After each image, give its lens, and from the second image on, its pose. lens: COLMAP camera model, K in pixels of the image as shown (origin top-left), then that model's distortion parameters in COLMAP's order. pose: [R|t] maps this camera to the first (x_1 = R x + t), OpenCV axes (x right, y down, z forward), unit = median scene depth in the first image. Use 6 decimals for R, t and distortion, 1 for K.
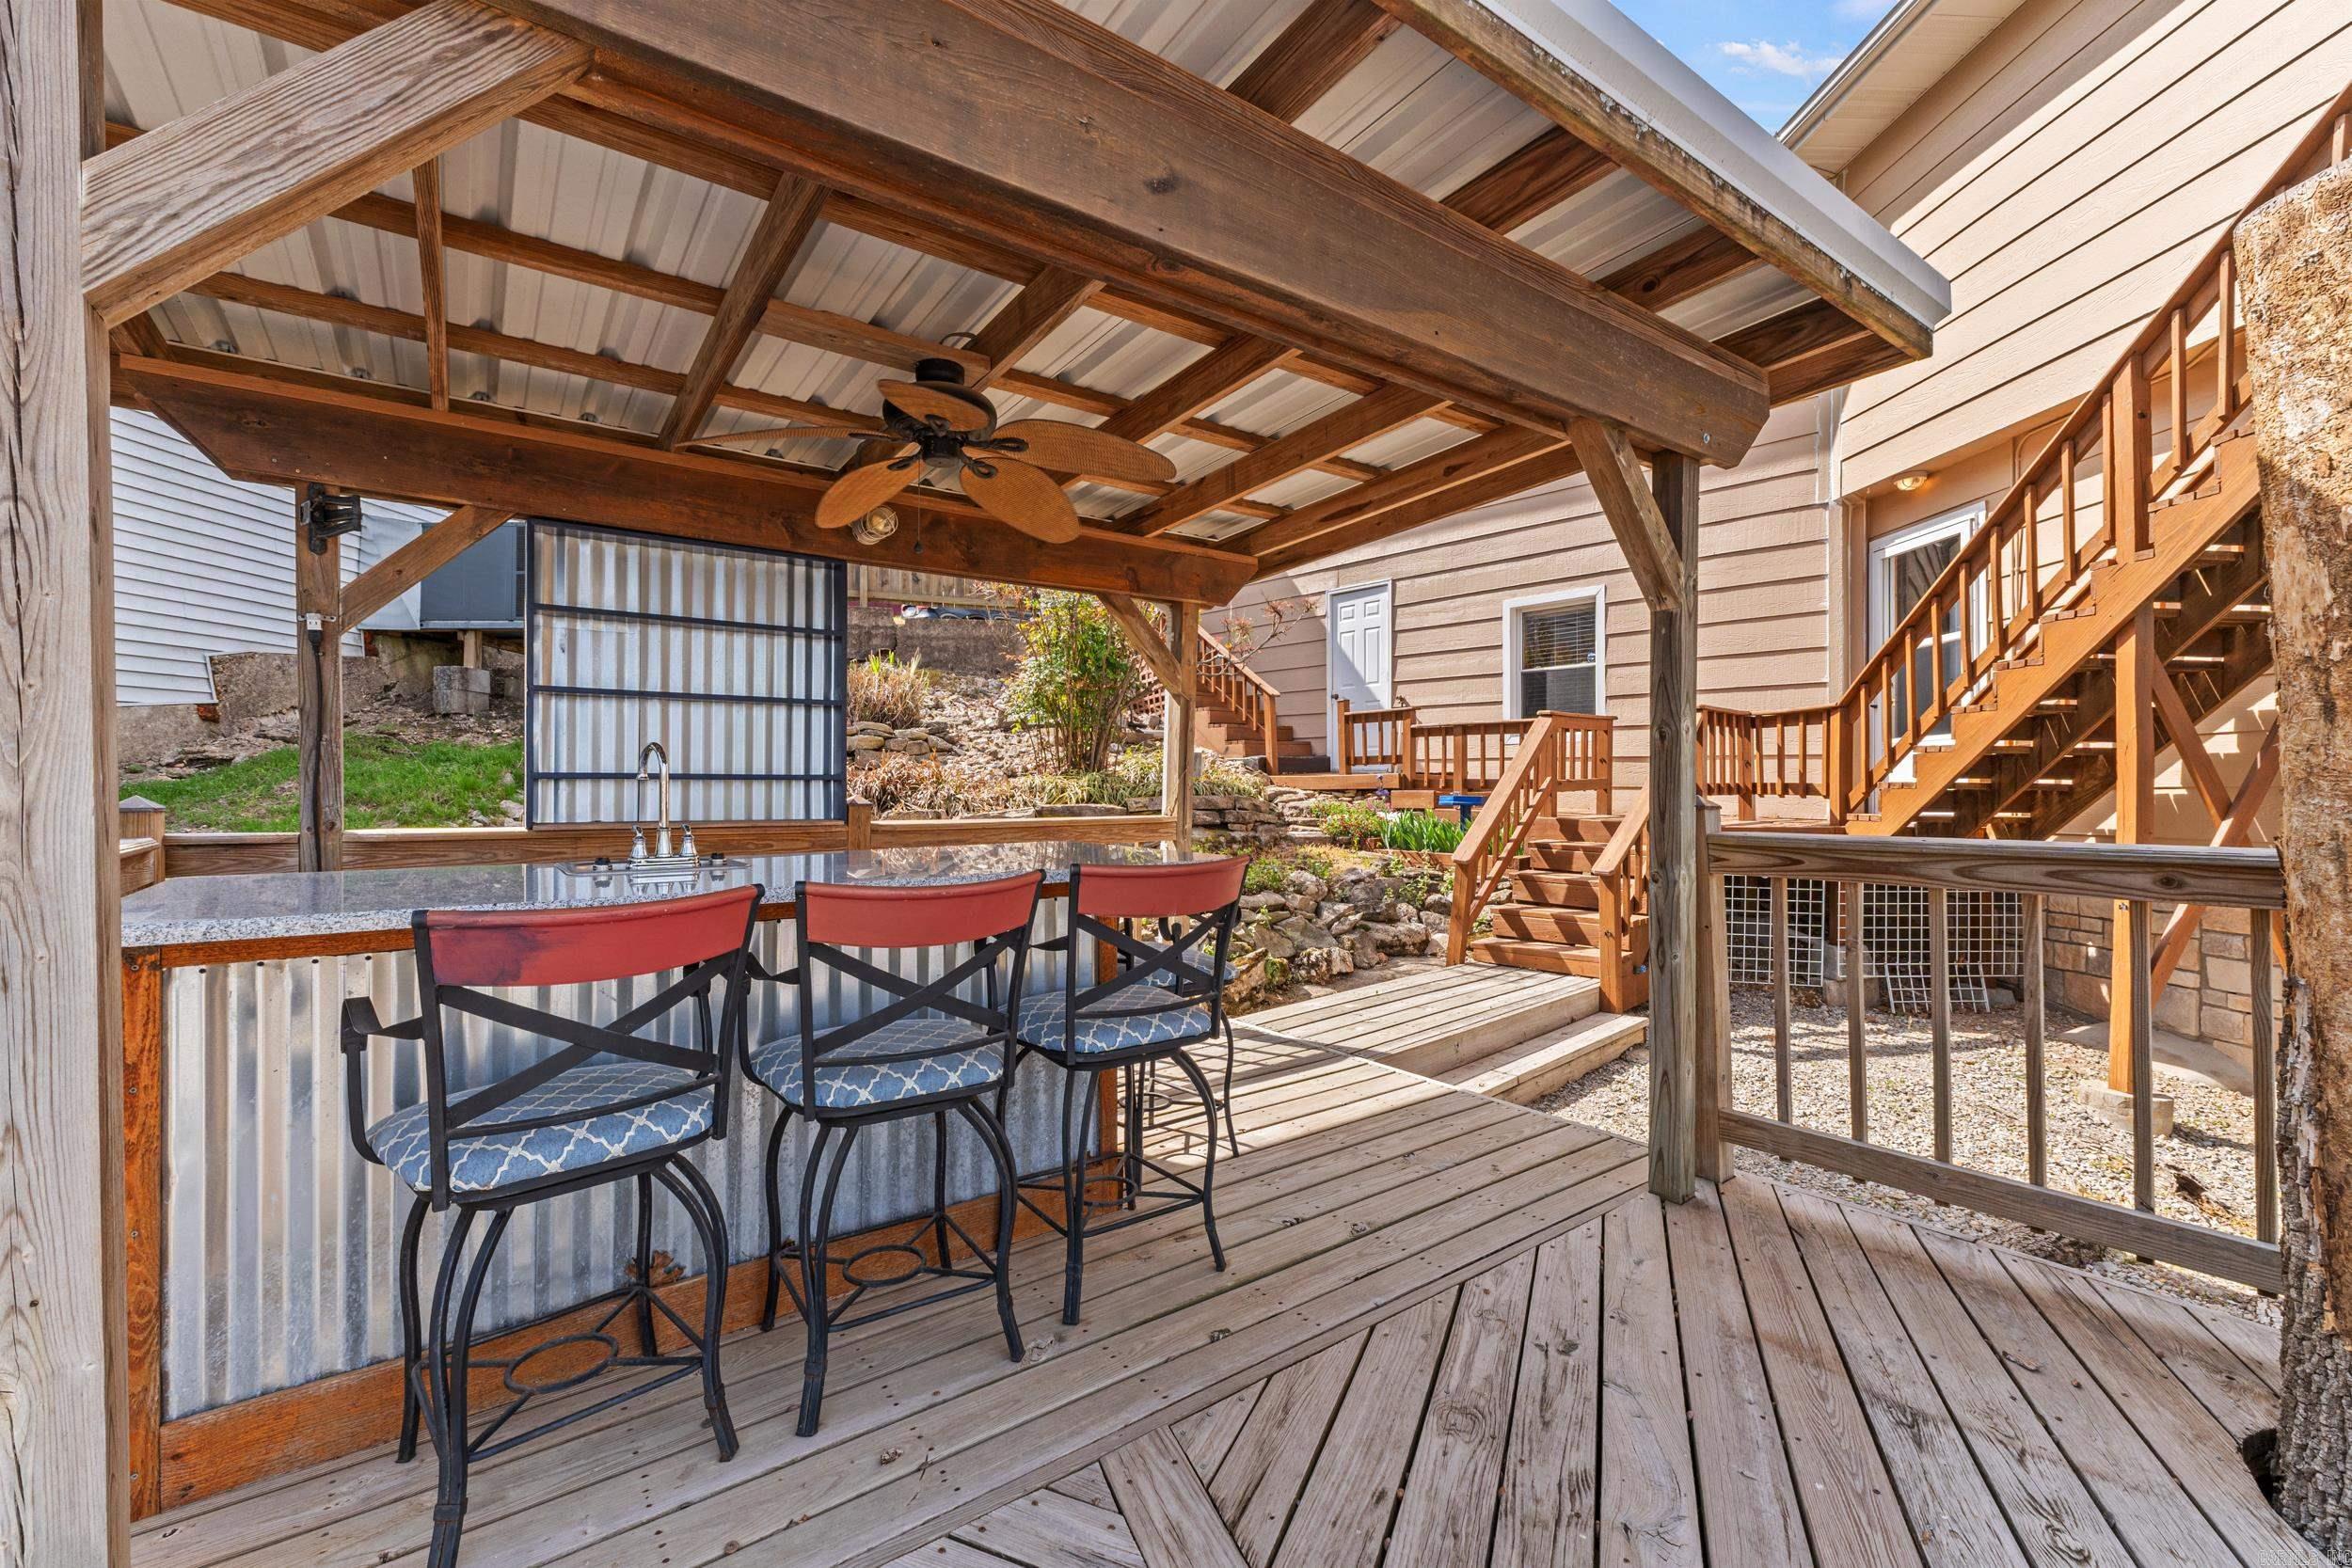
lens RADIAL K [[998.8, 0, 1176.0], [0, 998.8, 784.0], [0, 0, 1]] dist [-0.000577, 0.000206]
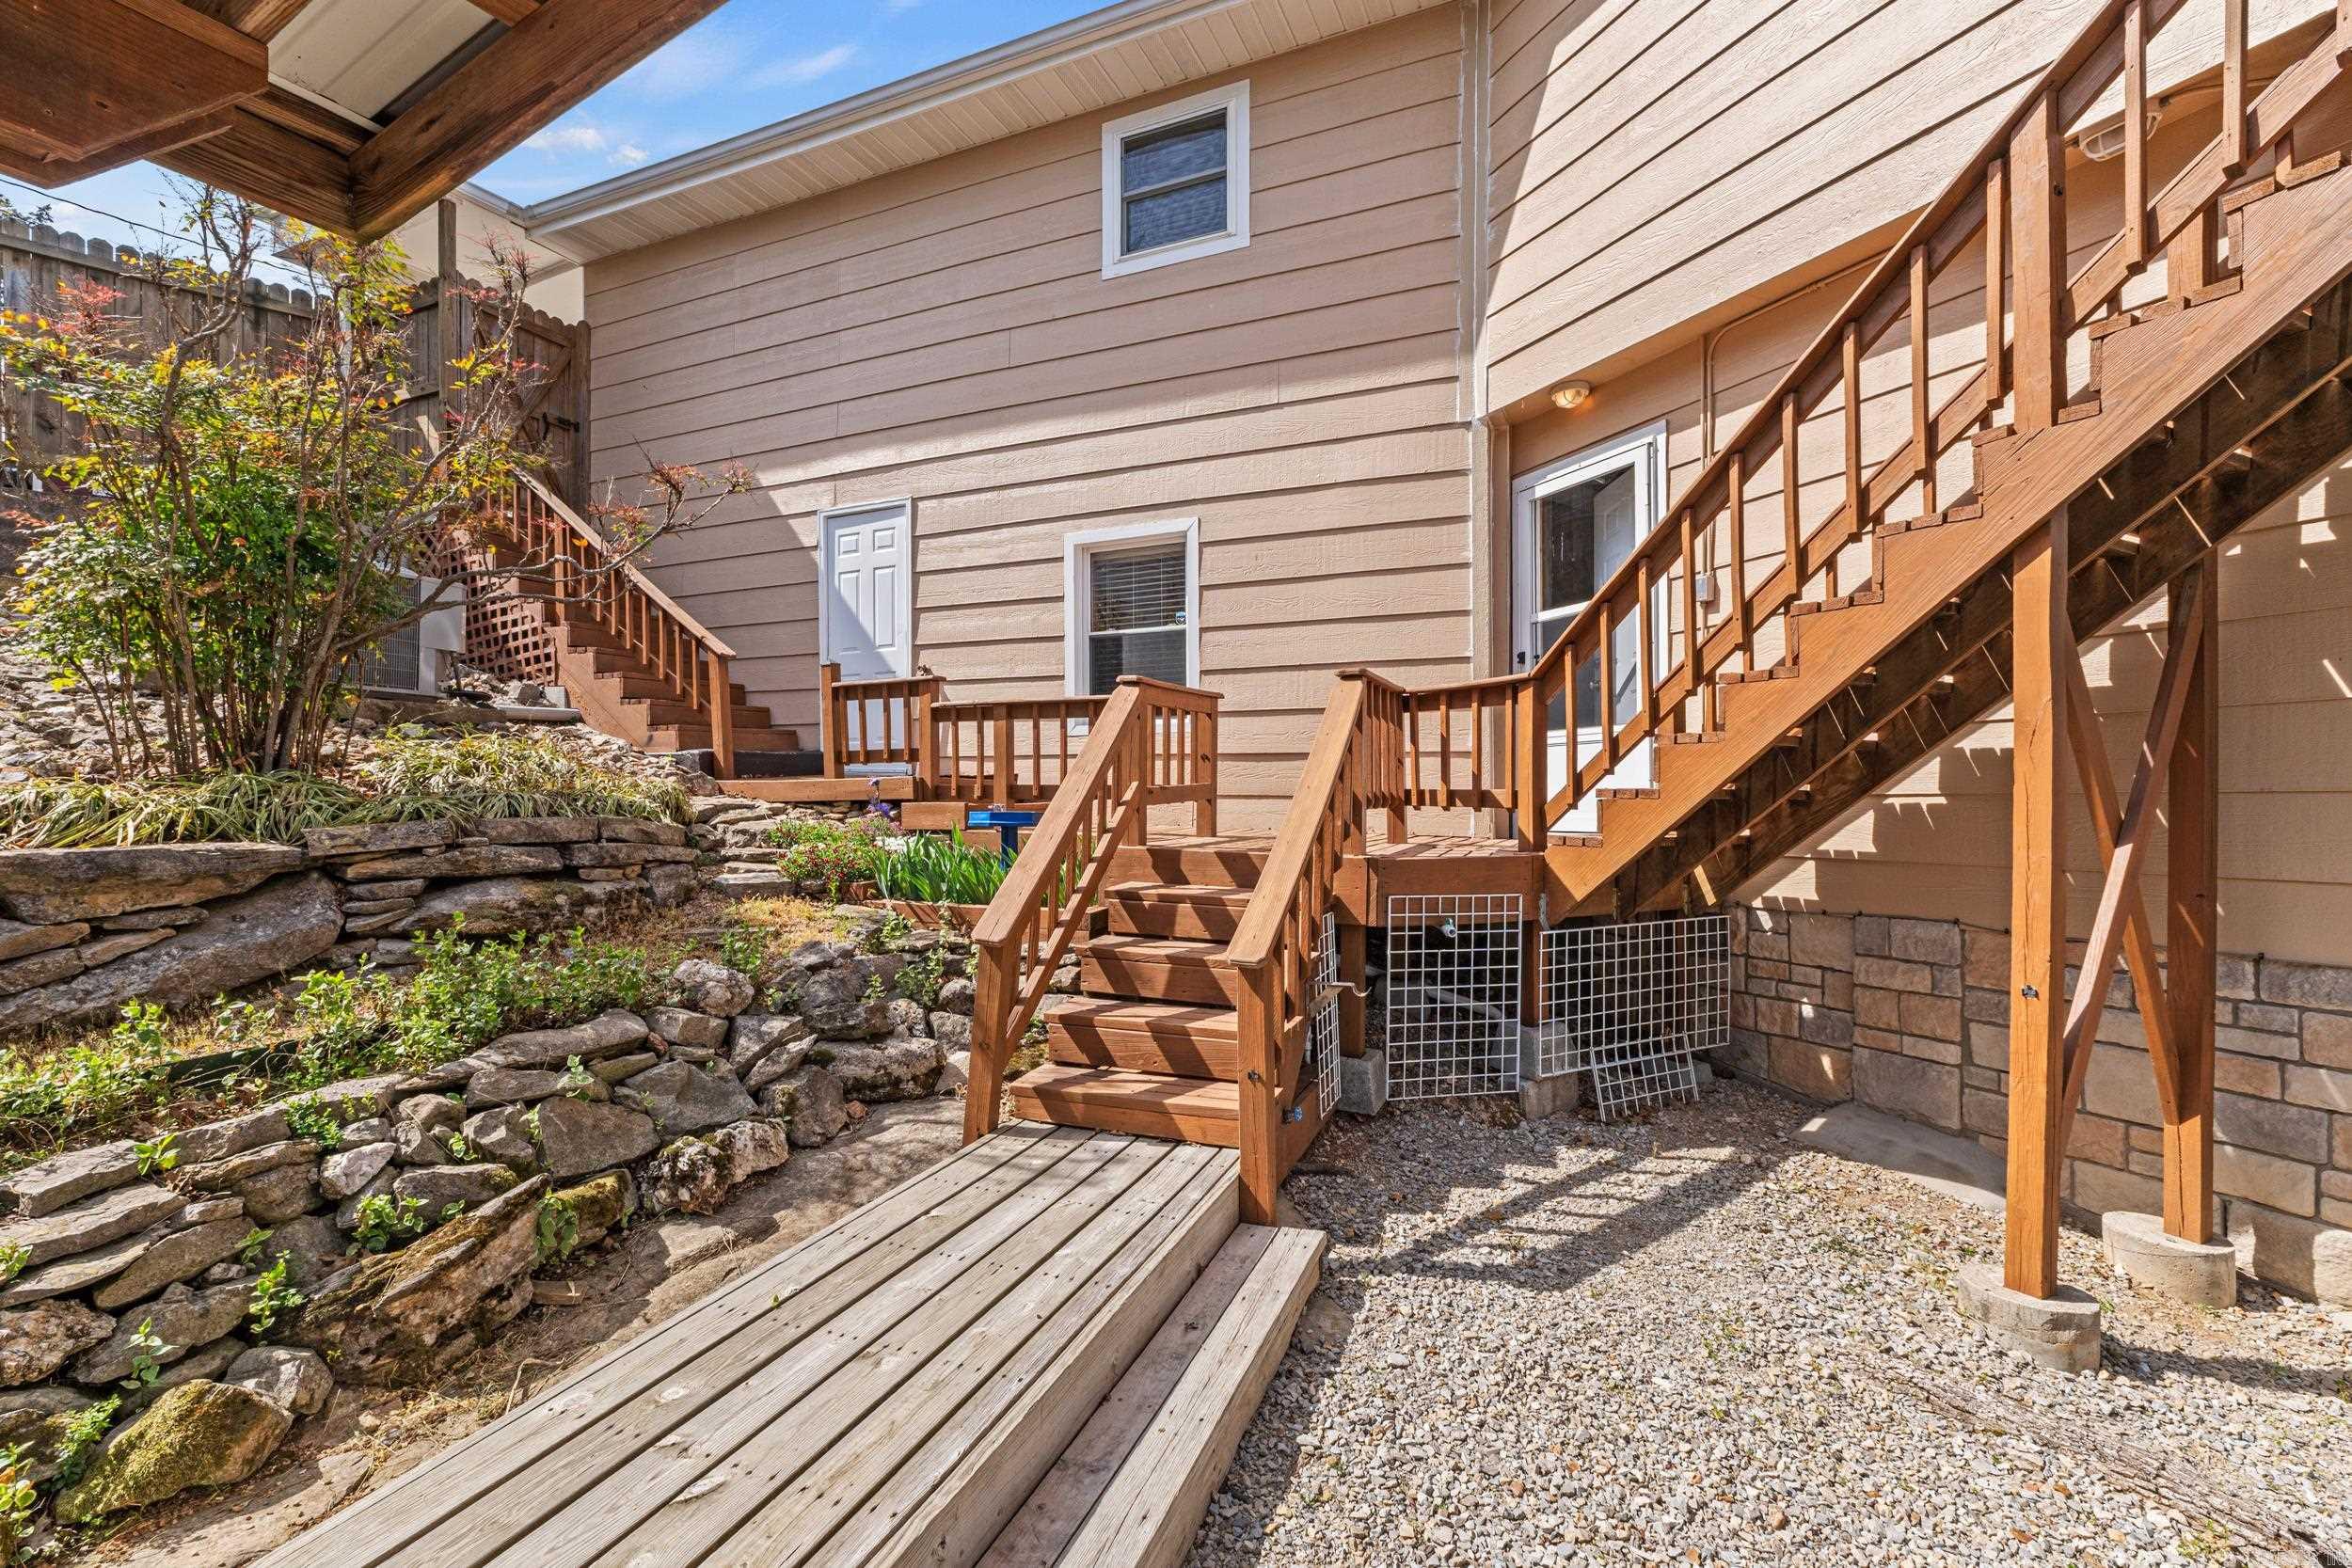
lens RADIAL K [[986.7, 0, 1178.5], [0, 986.7, 804.3], [0, 0, 1]] dist [0.000362, -0.000017]
pose [[0.909652, -0.010583, 0.415236, 0.133950], [0.004116, 0.999856, 0.016467, -0.002750], [-0.415351, -0.013270, 0.909565, 0.403937]]
